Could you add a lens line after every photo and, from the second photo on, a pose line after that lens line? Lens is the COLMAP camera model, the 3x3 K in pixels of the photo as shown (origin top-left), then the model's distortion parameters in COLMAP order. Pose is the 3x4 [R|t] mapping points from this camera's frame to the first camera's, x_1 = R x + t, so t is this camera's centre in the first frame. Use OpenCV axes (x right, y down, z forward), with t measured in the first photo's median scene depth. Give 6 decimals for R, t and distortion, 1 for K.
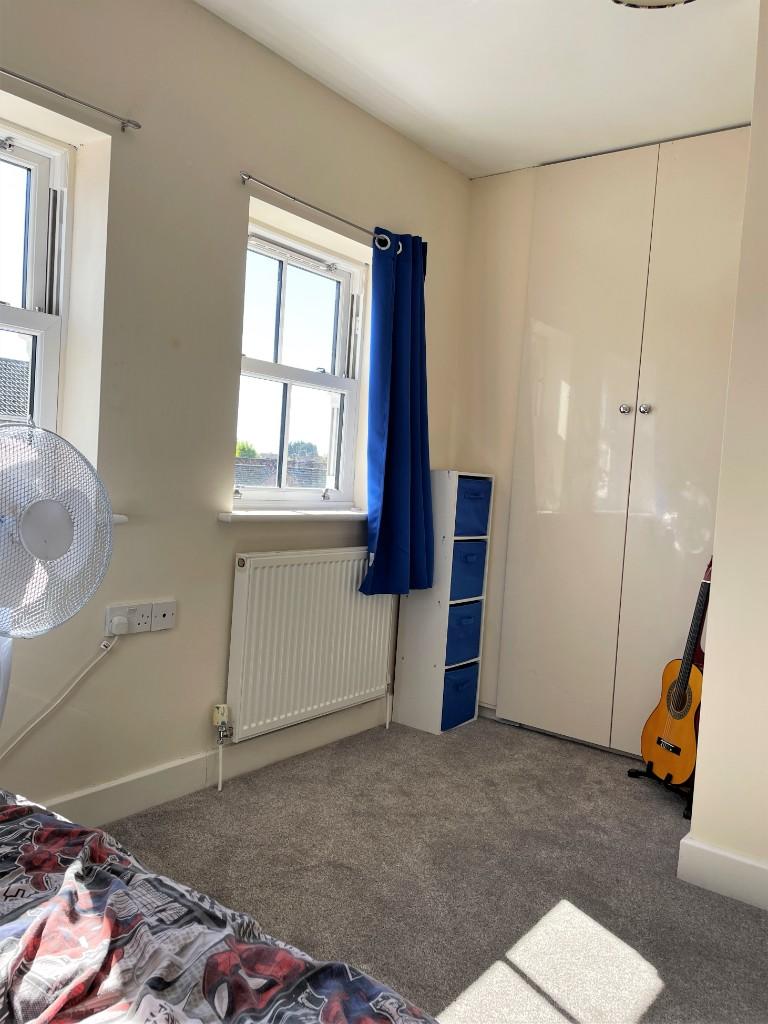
lens RADIAL K [[782.7, 0, 386.4], [0, 782.7, 514.3], [0, 0, 1]] dist [0.072600, -0.076962]
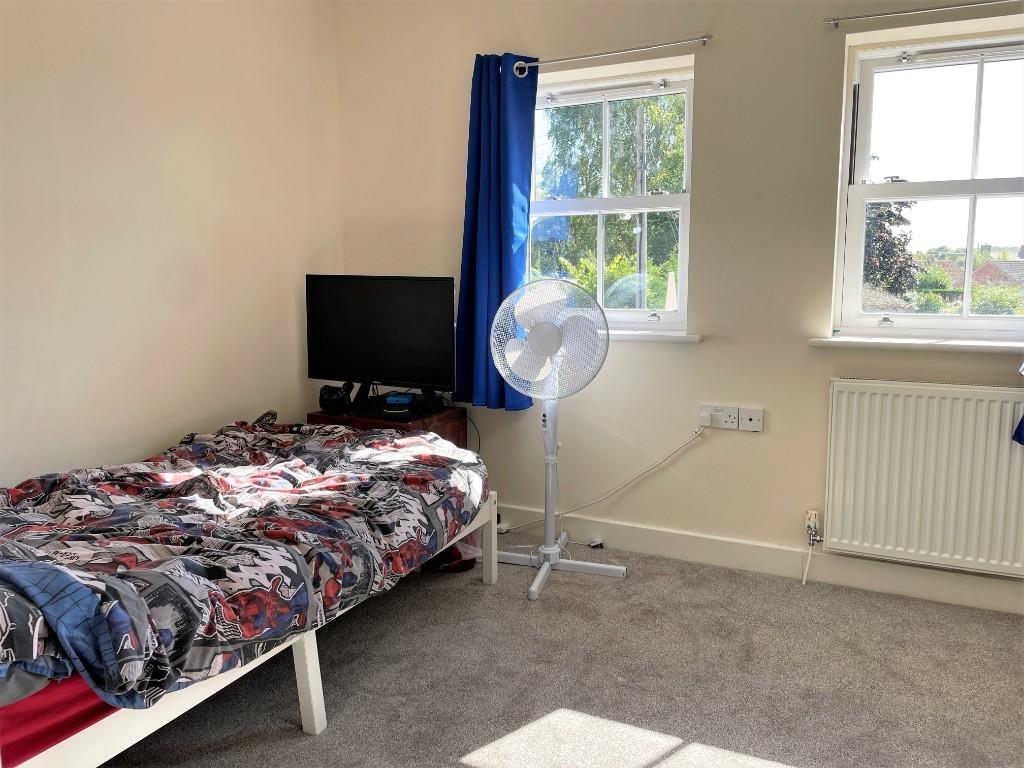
lens RADIAL K [[782.7, 0, 514.8], [0, 782.7, 376.7], [0, 0, 1]] dist [0.072600, -0.076962]
pose [[0.205058, 0.074252, -0.975929, 0.834324], [-0.034547, 0.997046, 0.068600, -0.009846], [0.978140, 0.019648, 0.207017, 0.381870]]
